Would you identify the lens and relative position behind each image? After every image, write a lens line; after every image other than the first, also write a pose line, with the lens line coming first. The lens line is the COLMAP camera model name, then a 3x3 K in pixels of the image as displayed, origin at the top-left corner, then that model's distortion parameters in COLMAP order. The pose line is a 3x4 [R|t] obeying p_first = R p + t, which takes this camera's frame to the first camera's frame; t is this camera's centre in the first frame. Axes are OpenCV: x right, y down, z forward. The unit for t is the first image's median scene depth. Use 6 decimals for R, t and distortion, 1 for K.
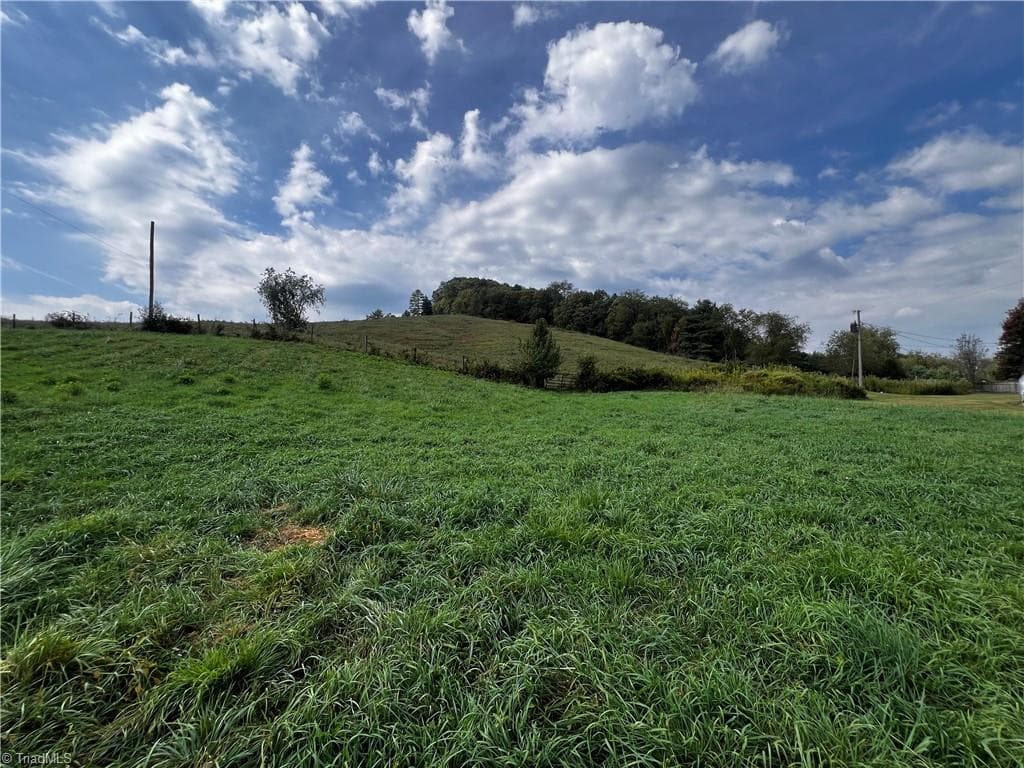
lens RADIAL K [[436.4, 0, 507.8], [0, 436.4, 382.8], [0, 0, 1]] dist [0.001388, -0.000268]
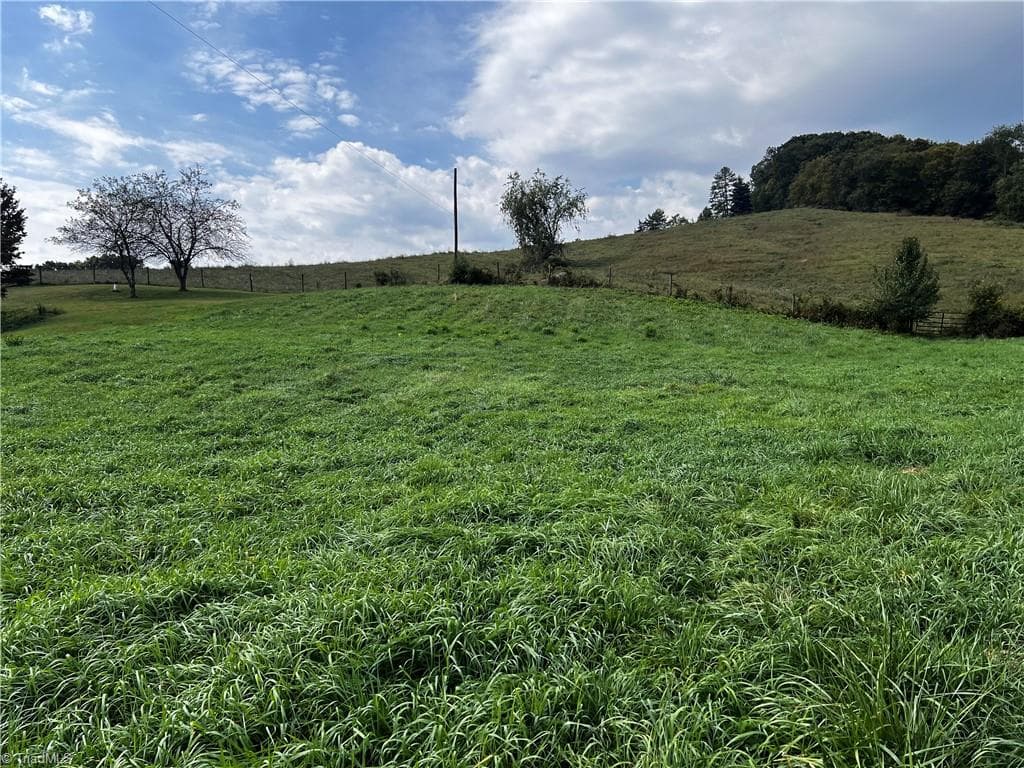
lens RADIAL K [[782.6, 0, 500.0], [0, 782.6, 387.3], [0, 0, 1]] dist [0.001573, -0.000173]
pose [[0.886558, 0.012252, -0.462456, 0.026536], [0.020447, 0.997635, 0.065628, 0.000603], [0.462166, -0.067639, 0.884210, -0.159878]]
